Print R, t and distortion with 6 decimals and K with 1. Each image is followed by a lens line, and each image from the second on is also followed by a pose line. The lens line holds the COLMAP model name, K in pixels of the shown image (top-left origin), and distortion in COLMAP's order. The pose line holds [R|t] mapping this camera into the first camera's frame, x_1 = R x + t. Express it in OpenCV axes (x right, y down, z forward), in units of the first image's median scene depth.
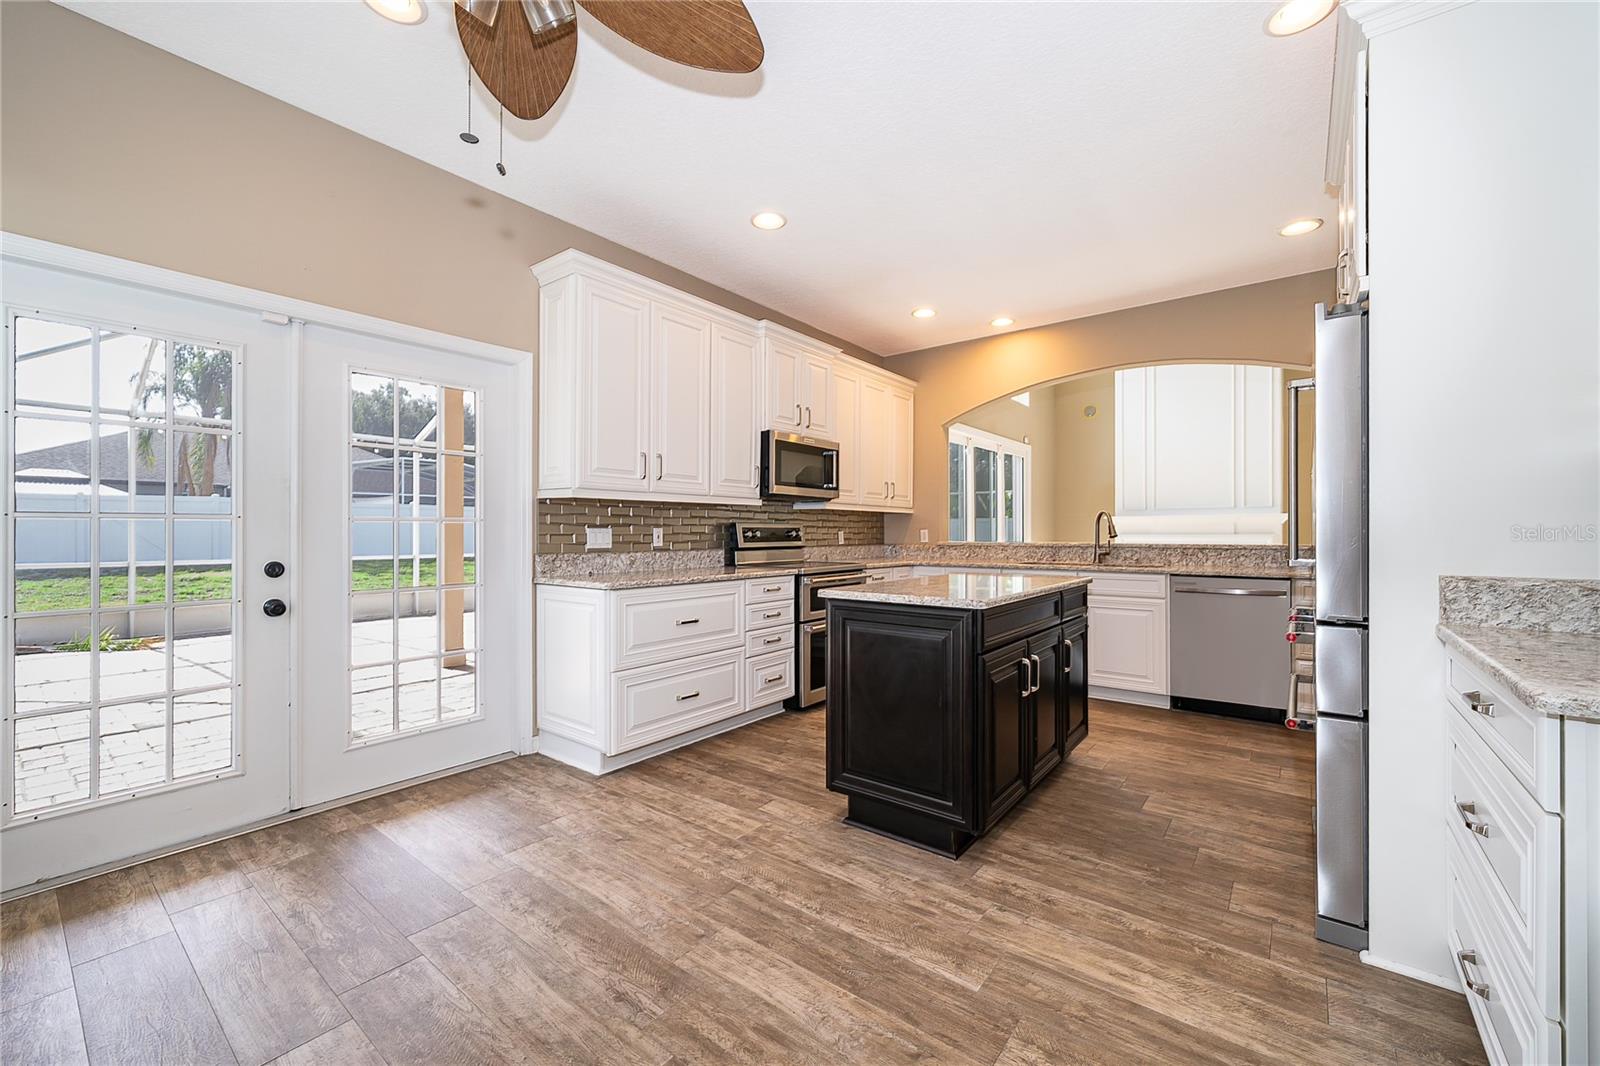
lens RADIAL K [[636.7, 0, 794.6], [0, 636.7, 532.1], [0, 0, 1]] dist [-0.001936, 0.000710]
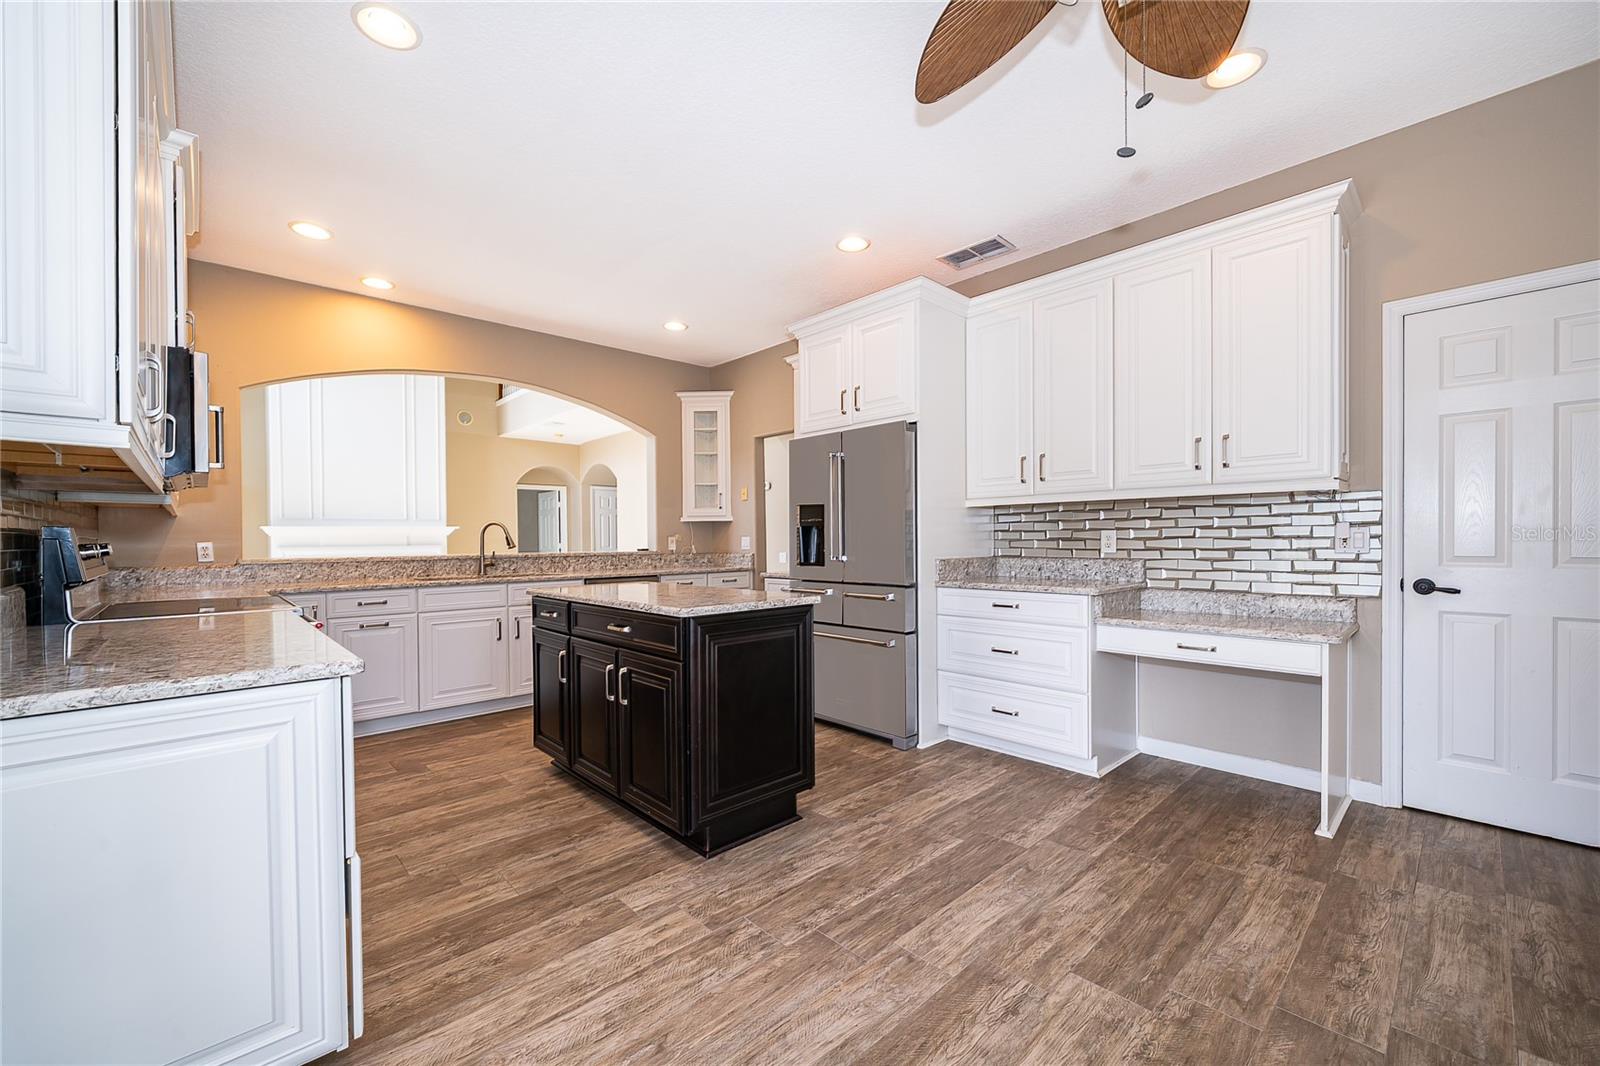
lens RADIAL K [[636.7, 0, 795.9], [0, 636.7, 547.7], [0, 0, 1]] dist [-0.001936, 0.000710]
pose [[0.153755, -0.013548, 0.988016, -0.674638], [0.008843, 0.999885, 0.012334, -0.001570], [-0.988069, 0.006841, 0.153857, 0.613879]]
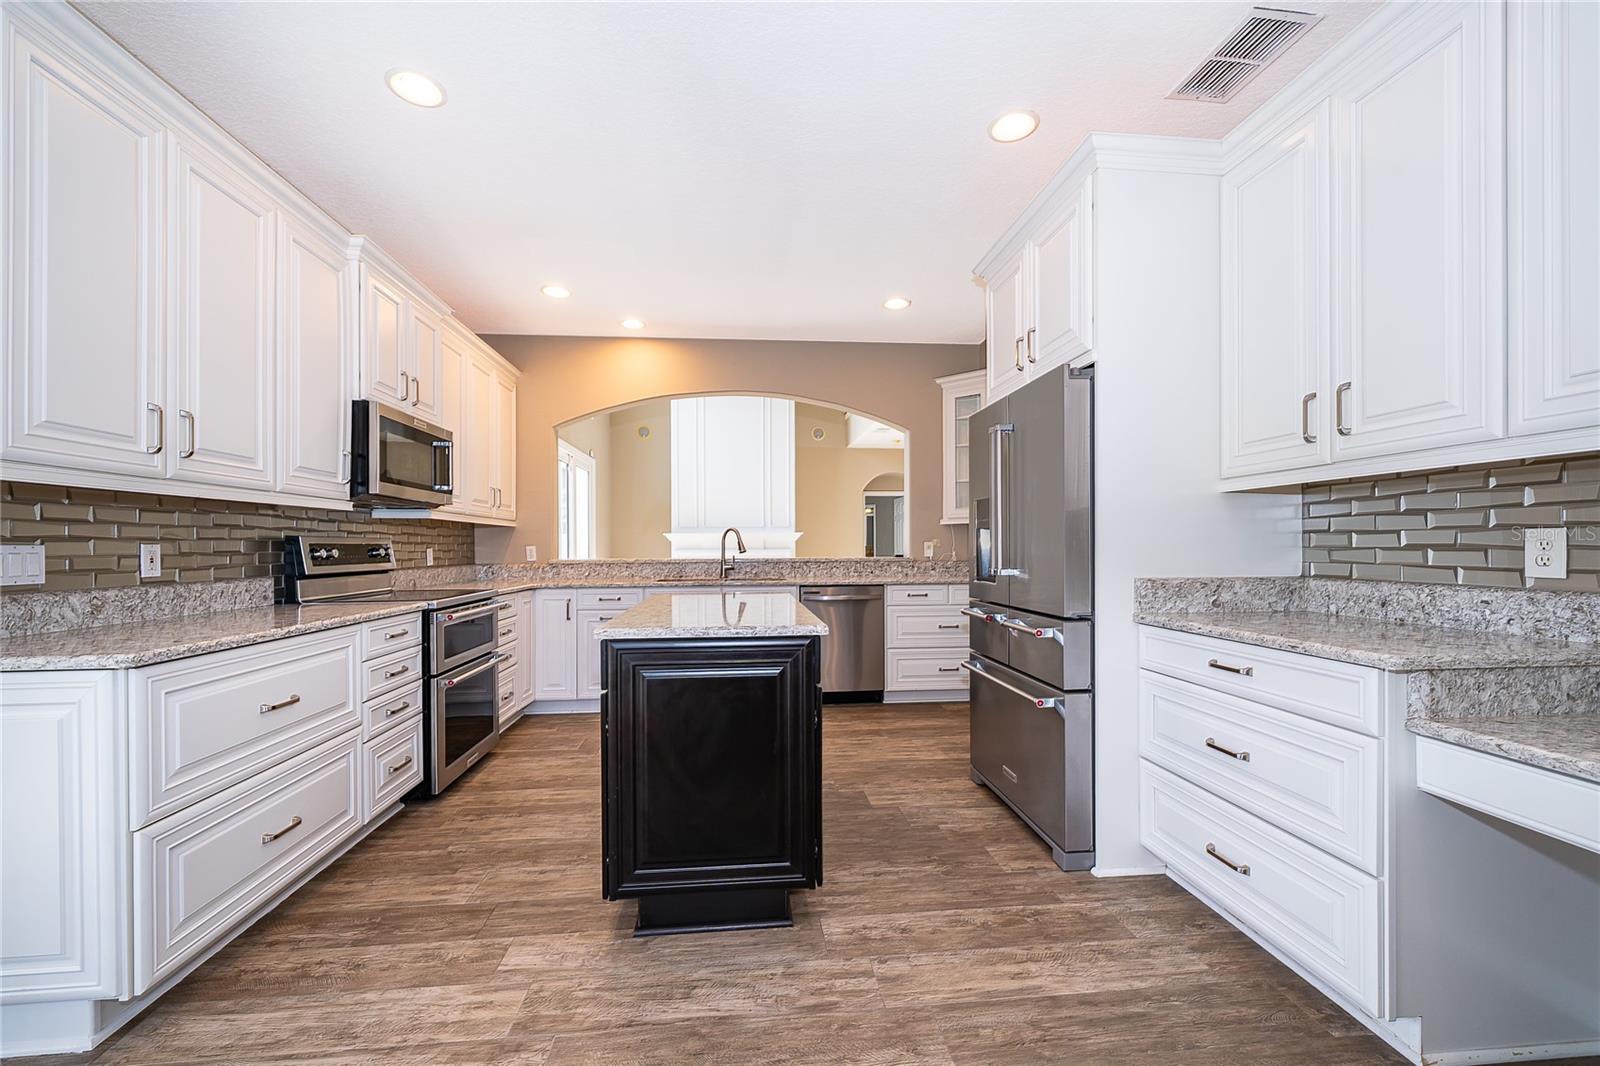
lens RADIAL K [[636.7, 0, 796.2], [0, 636.7, 547.6], [0, 0, 1]] dist [-0.001936, 0.000710]
pose [[0.723555, -0.004260, 0.690254, -0.252815], [0.005092, 0.999987, 0.000834, -0.001353], [-0.690248, 0.002912, 0.723567, 0.272829]]
